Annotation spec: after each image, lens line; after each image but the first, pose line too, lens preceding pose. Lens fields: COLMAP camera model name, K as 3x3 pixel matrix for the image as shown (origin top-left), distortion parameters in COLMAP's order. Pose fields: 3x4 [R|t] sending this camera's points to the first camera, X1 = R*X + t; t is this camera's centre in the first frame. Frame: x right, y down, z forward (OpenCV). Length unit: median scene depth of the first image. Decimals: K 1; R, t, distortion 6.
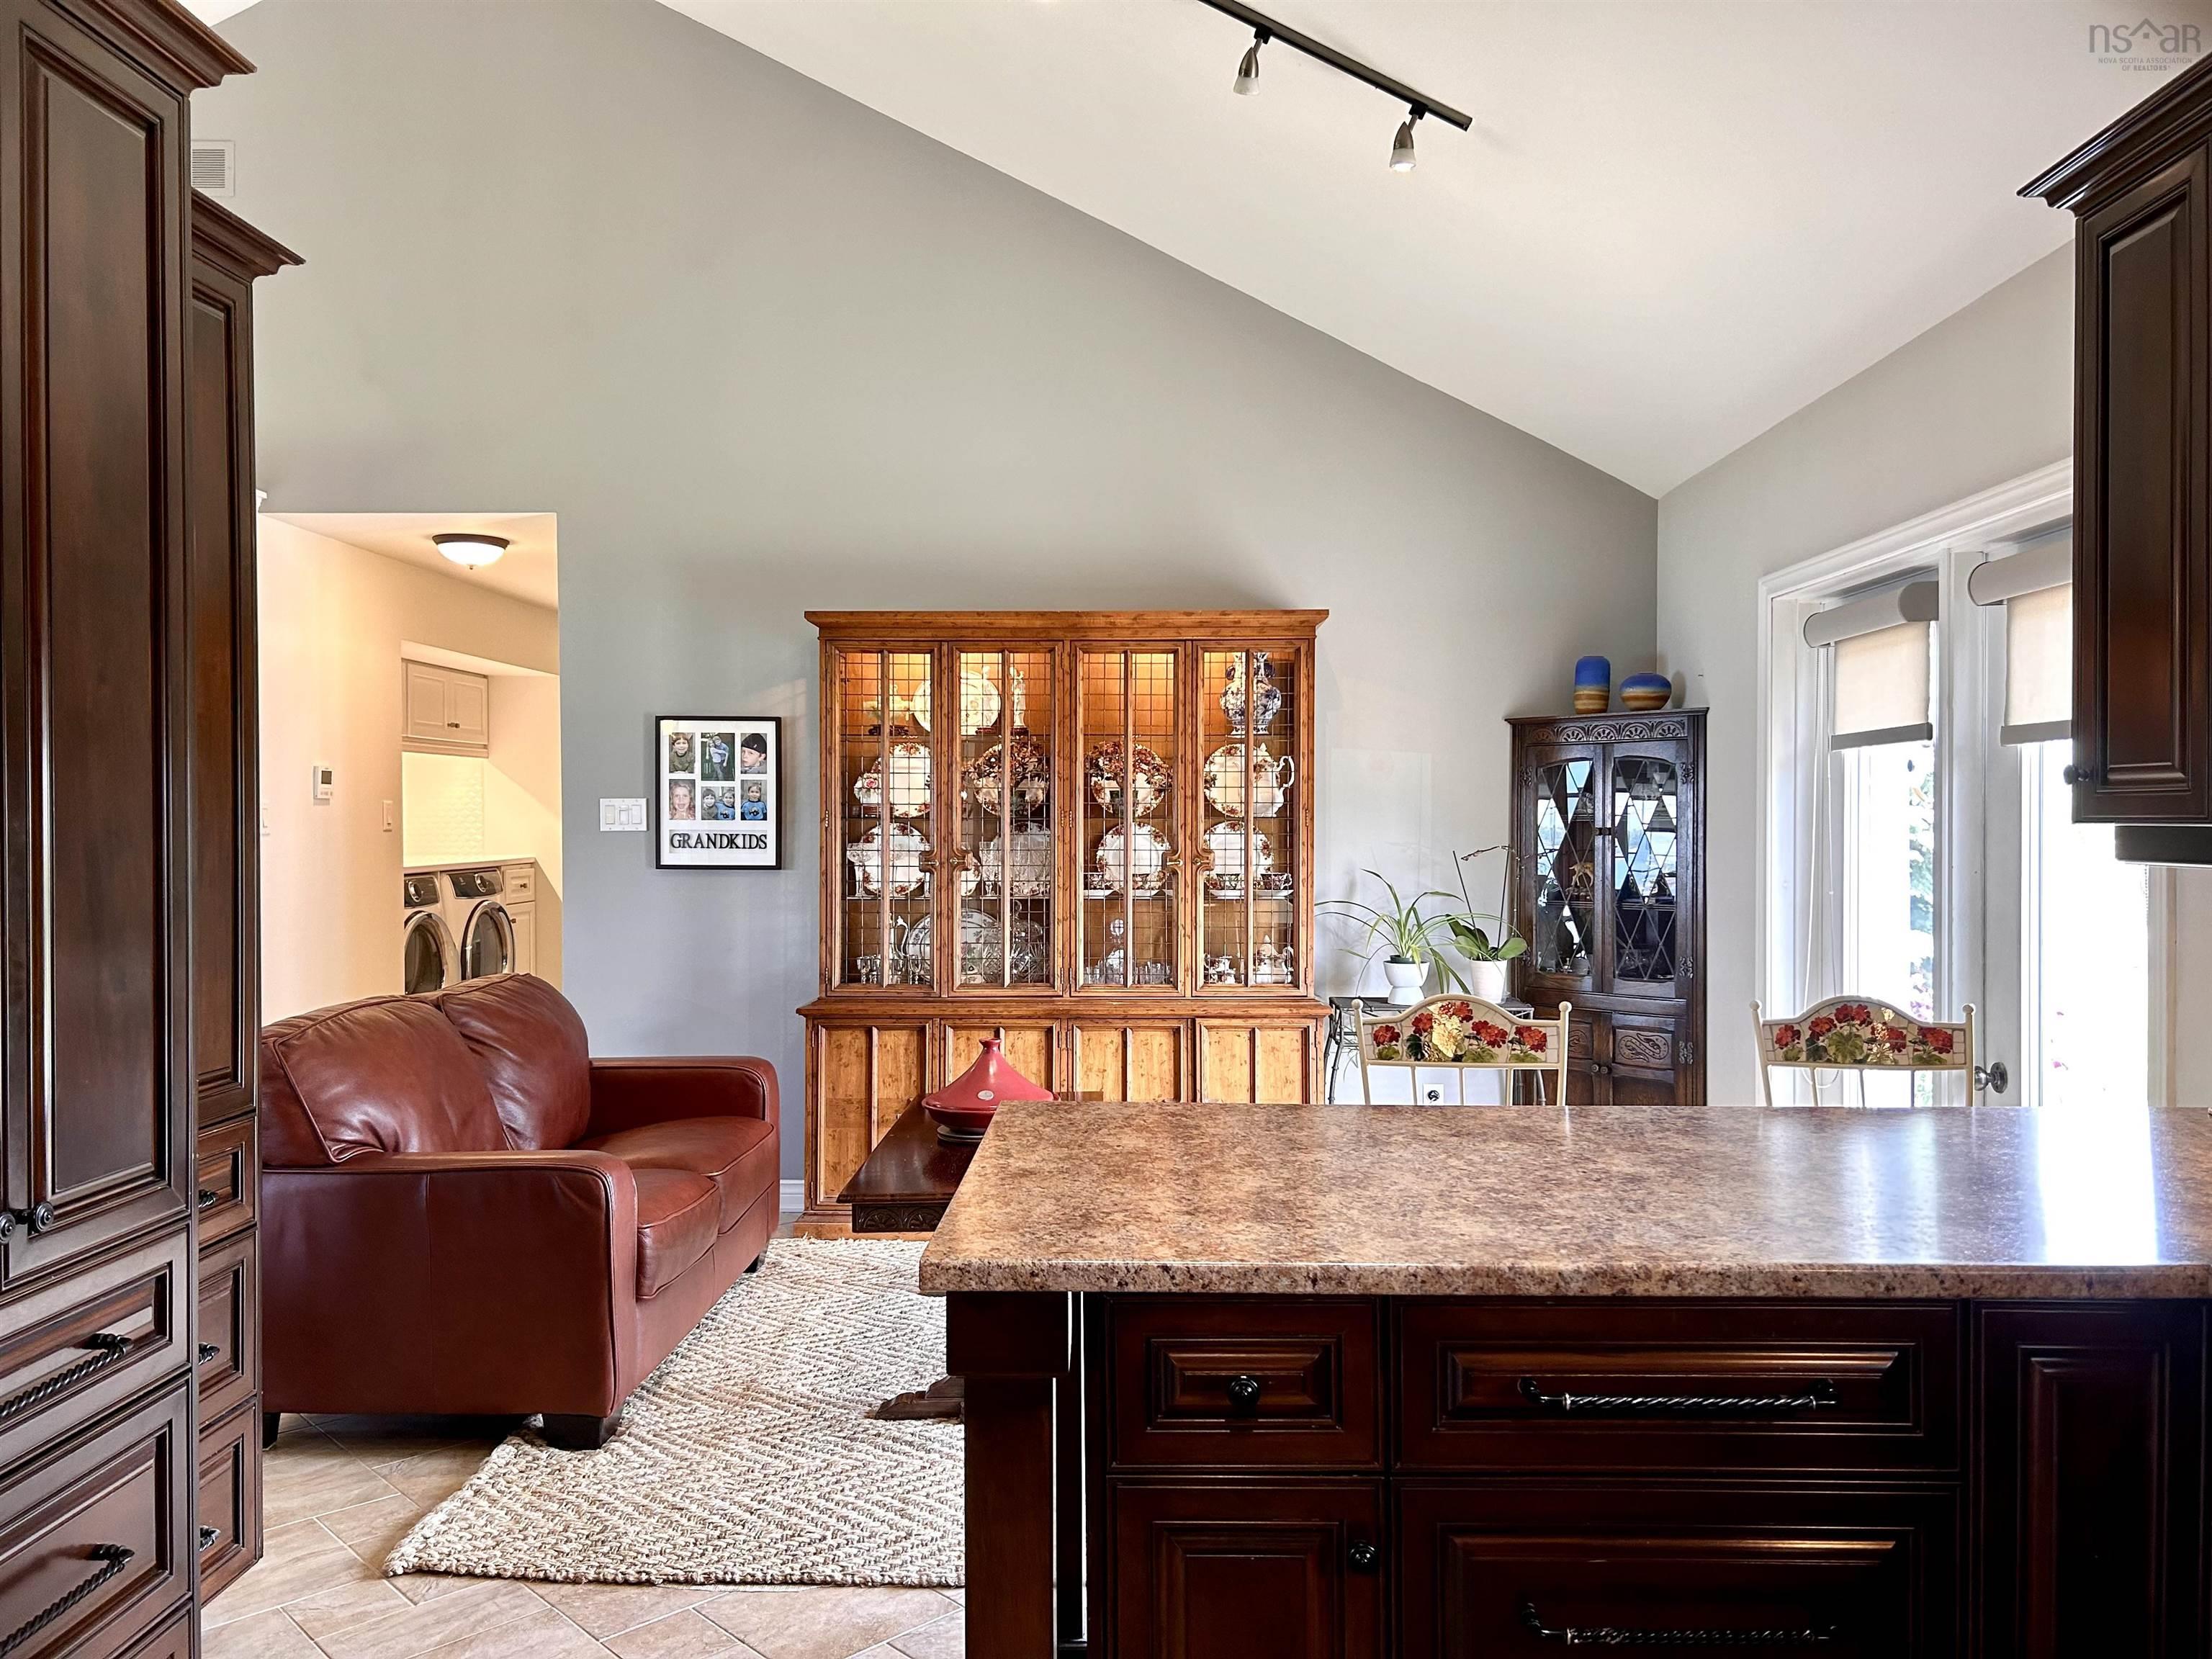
lens RADIAL K [[1645.6, 0, 1110.9], [0, 1645.6, 838.2], [0, 0, 1]] dist [0.114292, -0.123946]
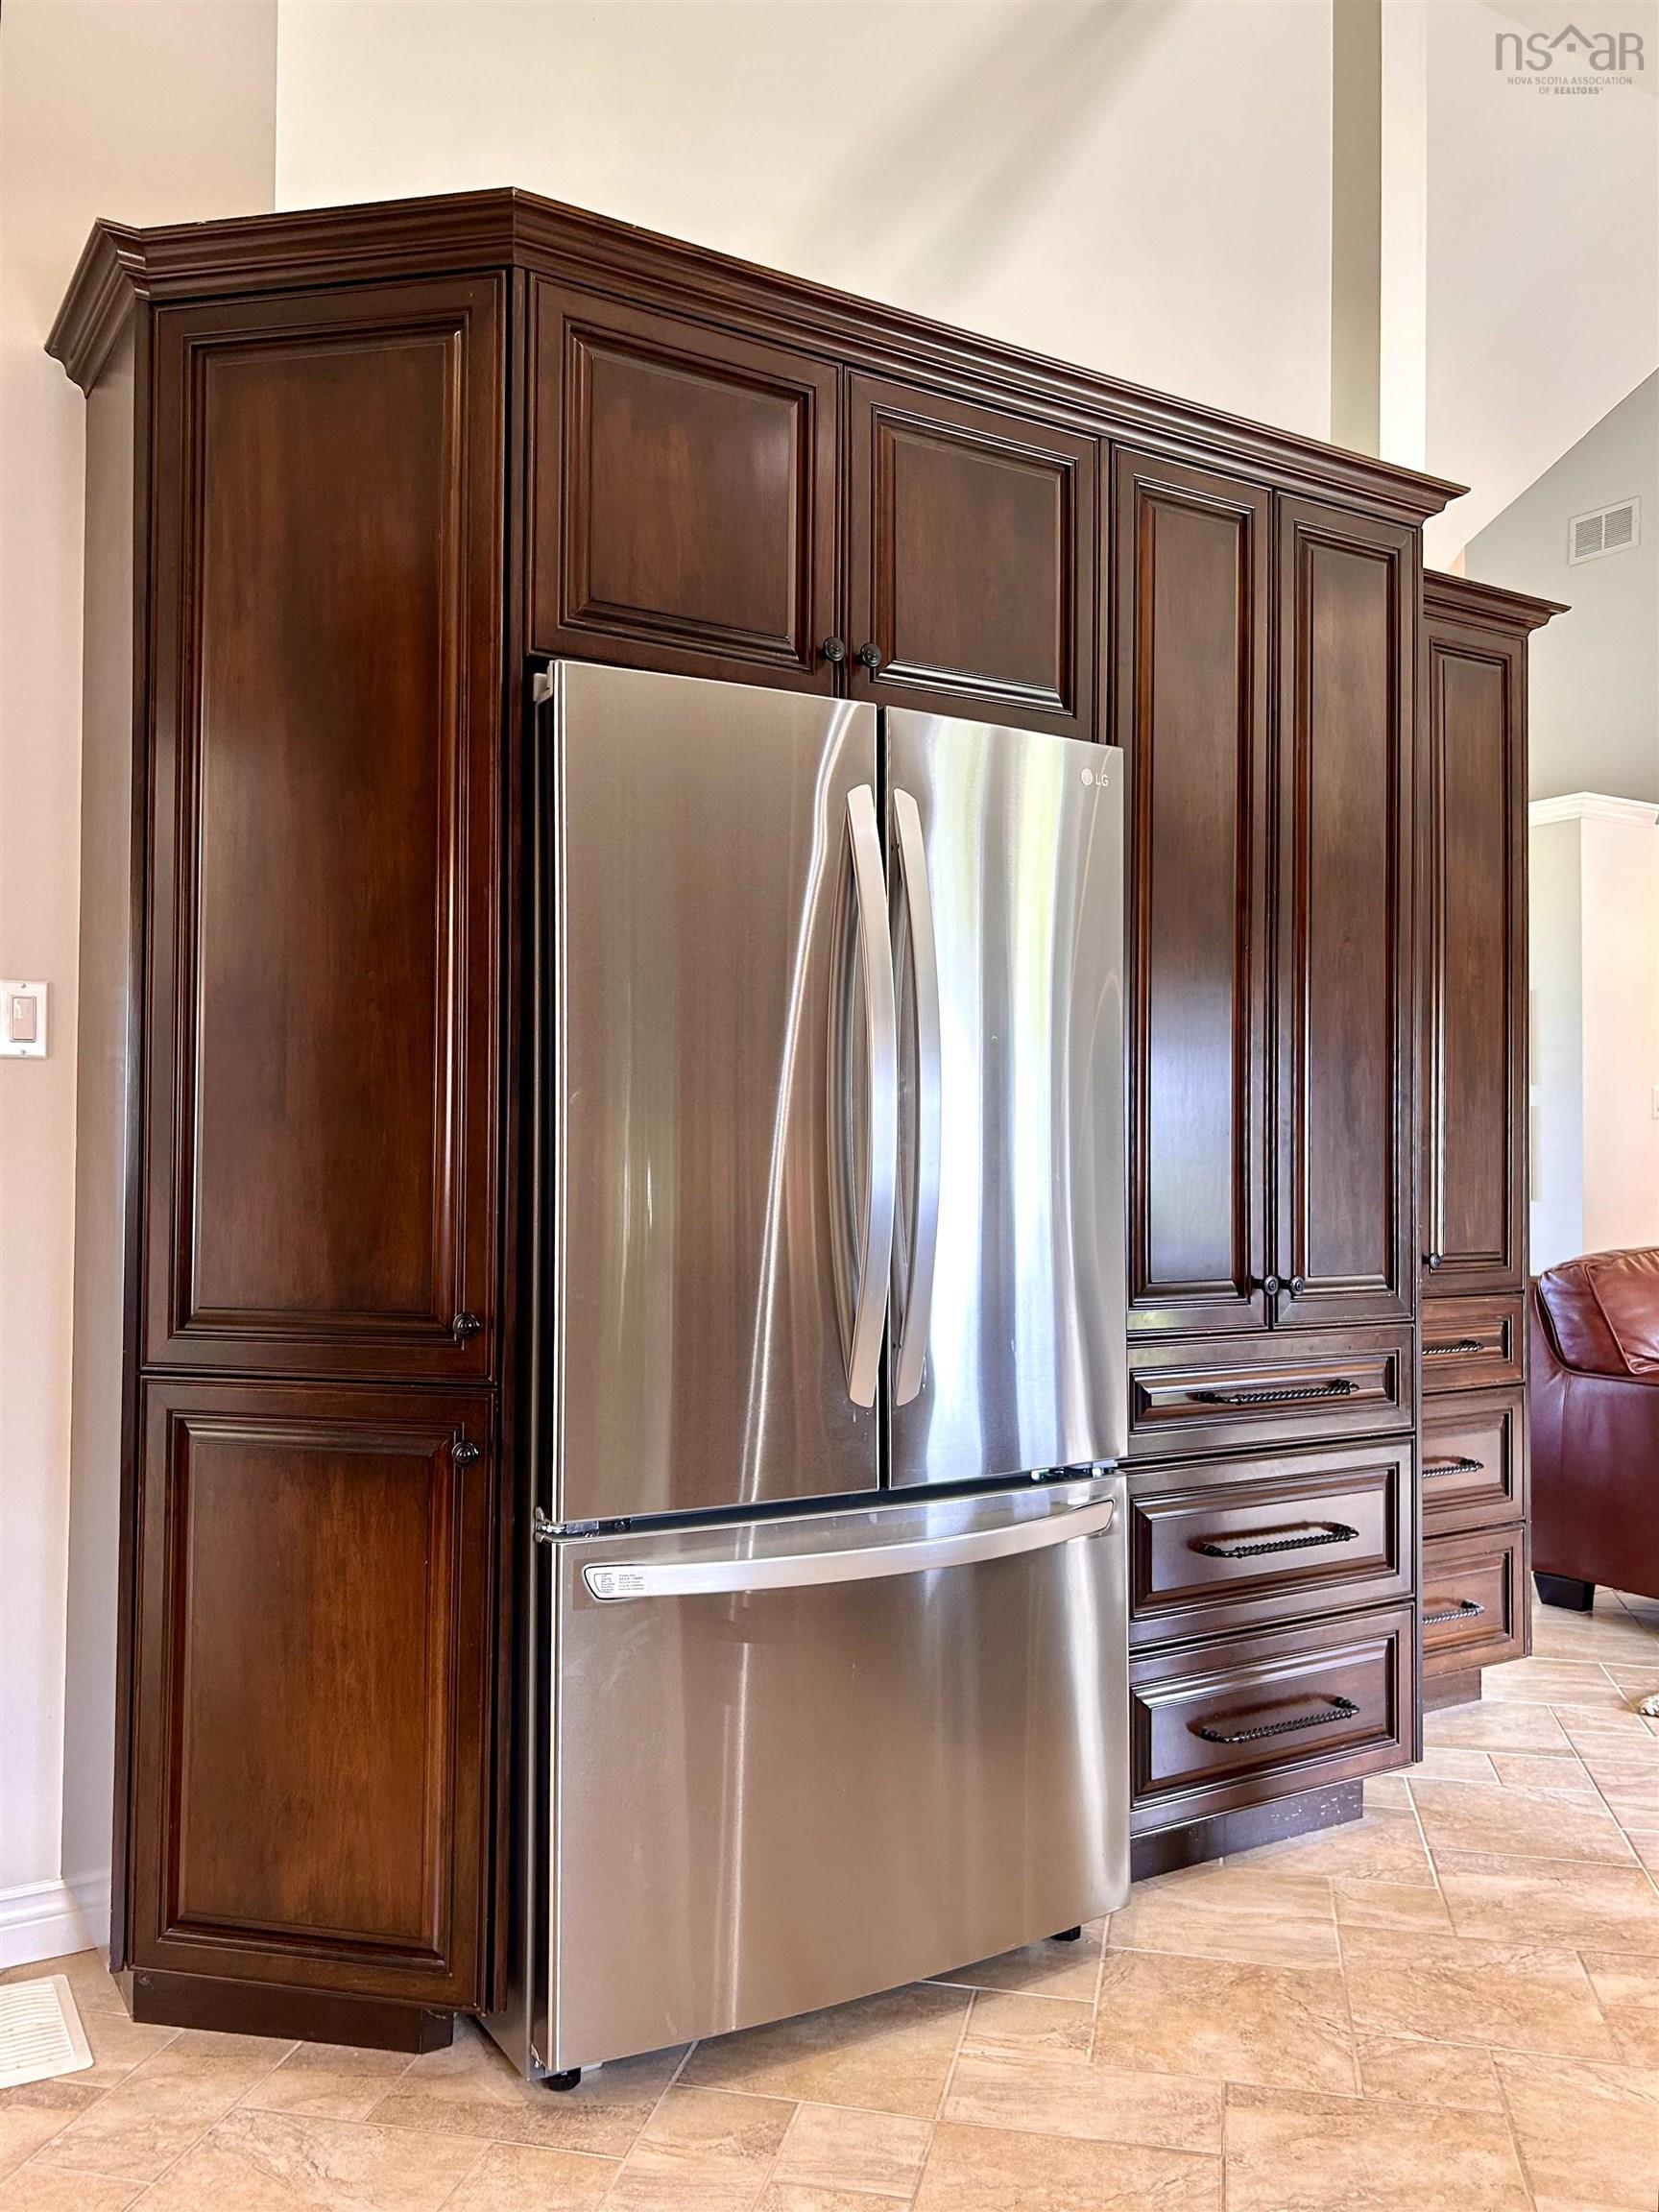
lens RADIAL K [[1714.9, 0, 824.0], [0, 1714.9, 1113.3], [0, 0, 1]] dist [0.088103, -0.097539]
pose [[0.550498, -0.009904, -0.834778, 0.154043], [-0.021229, 0.999440, -0.025857, 0.039791], [0.834567, 0.031956, 0.549979, -0.080645]]
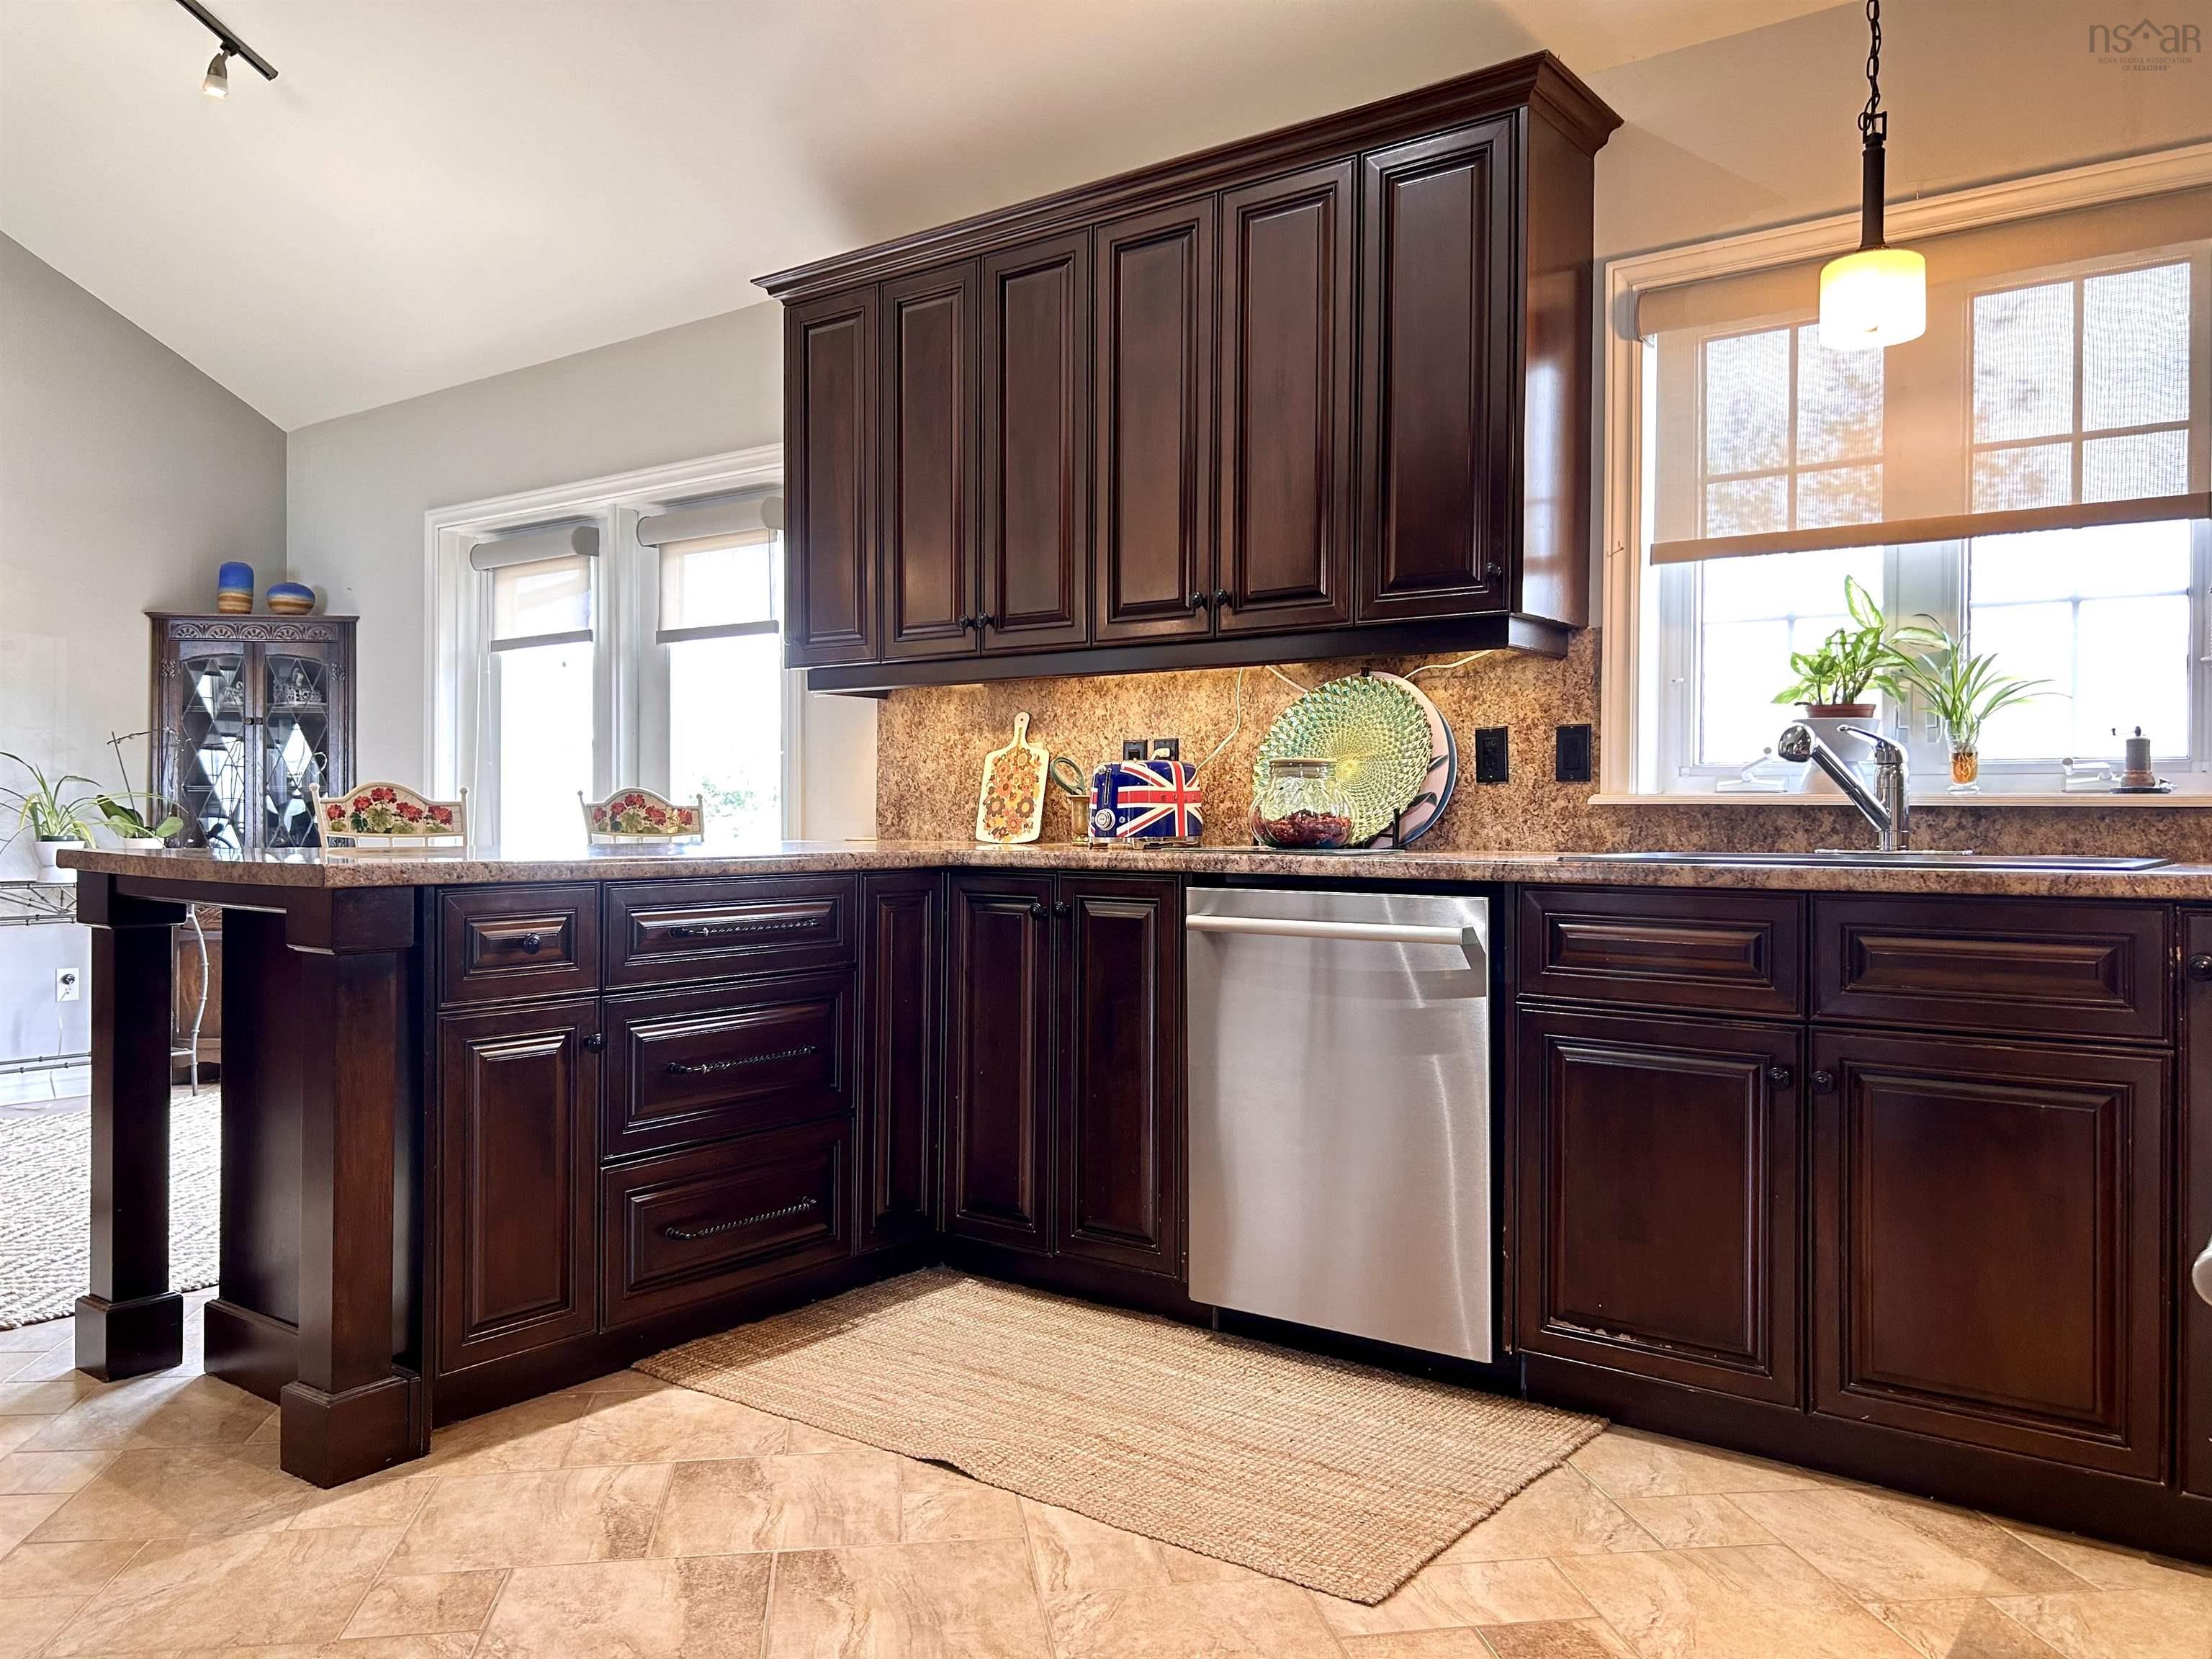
lens RADIAL K [[1645.7, 0, 1093.8], [0, 1645.7, 825.0], [0, 0, 1]] dist [0.066433, -0.071698]
pose [[0.585462, 0.001966, 0.810697, -0.280323], [0.006450, 0.999954, -0.007083, 0.077849], [-0.810674, 0.009376, 0.585423, -0.102299]]
